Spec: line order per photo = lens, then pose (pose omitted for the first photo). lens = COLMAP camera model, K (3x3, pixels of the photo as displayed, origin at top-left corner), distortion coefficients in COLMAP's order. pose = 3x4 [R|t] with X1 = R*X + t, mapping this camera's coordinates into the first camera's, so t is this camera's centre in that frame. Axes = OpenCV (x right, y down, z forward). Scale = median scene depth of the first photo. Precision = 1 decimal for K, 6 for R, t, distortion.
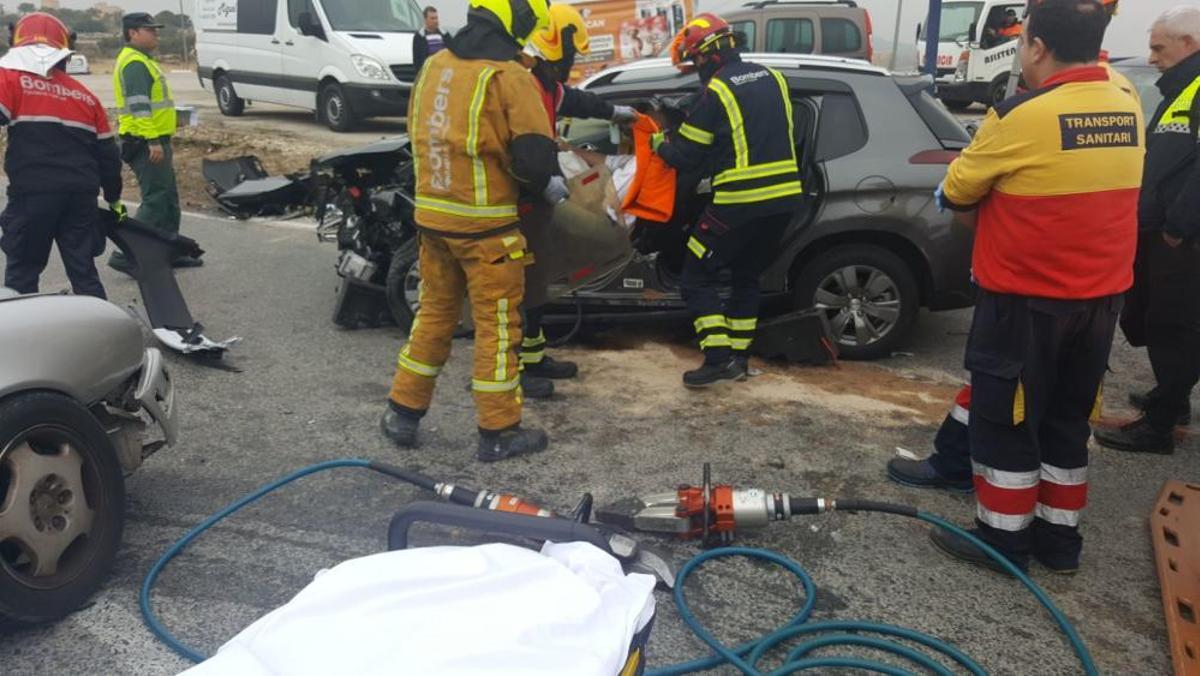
lens RADIAL K [[890.1, 0, 583.9], [0, 890.1, 333.2], [0, 0, 1]] dist [0.150101, -0.297553]
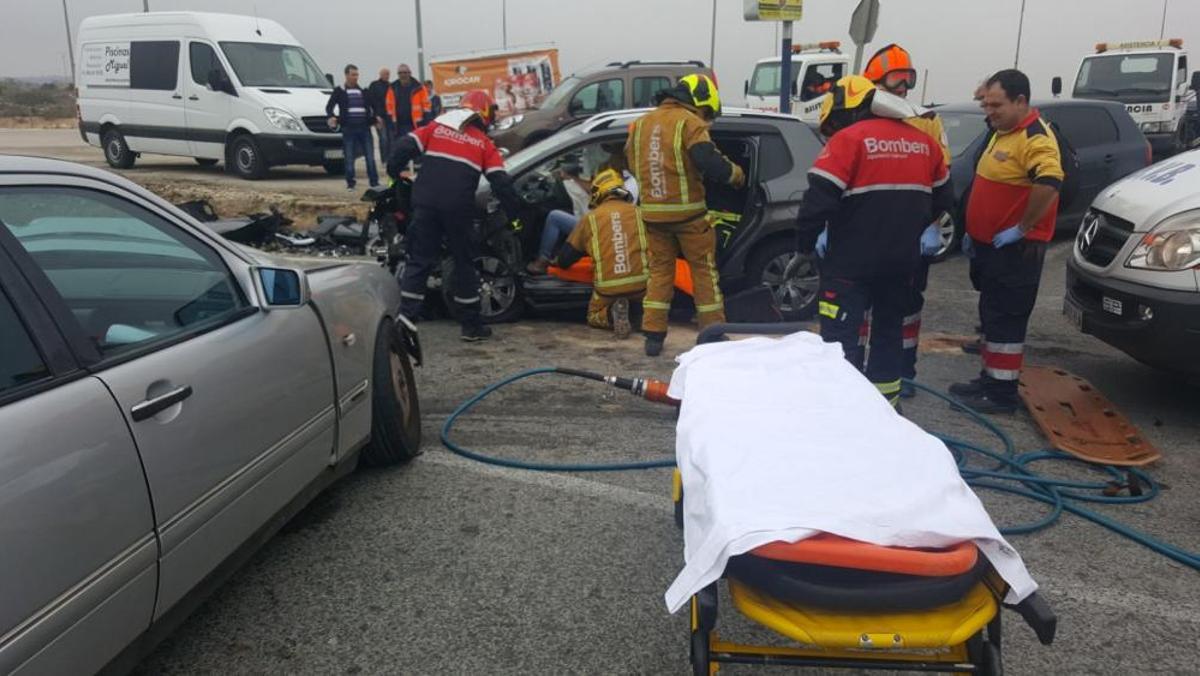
lens RADIAL K [[892.9, 0, 587.1], [0, 892.9, 363.4], [0, 0, 1]] dist [0.103032, -0.183537]
pose [[0.977912, -0.061106, 0.199884, -0.123704], [0.065828, 0.997685, -0.017054, 0.041329], [-0.198379, 0.029835, 0.979671, -0.129343]]
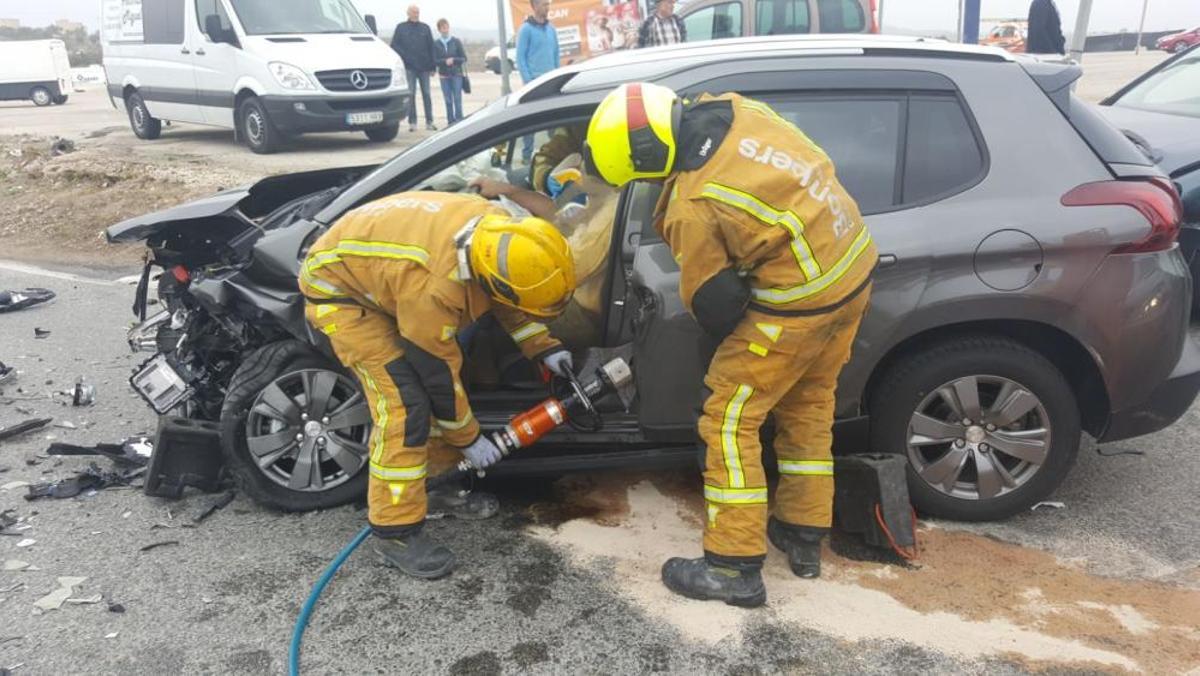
lens RADIAL K [[886.6, 0, 586.2], [0, 886.6, 340.1], [0, 0, 1]] dist [0.111612, -0.190232]
pose [[0.998503, -0.052241, 0.016232, 0.012596], [0.052004, 0.998539, 0.014680, -0.049130], [-0.016976, -0.013813, 0.999760, 0.162188]]
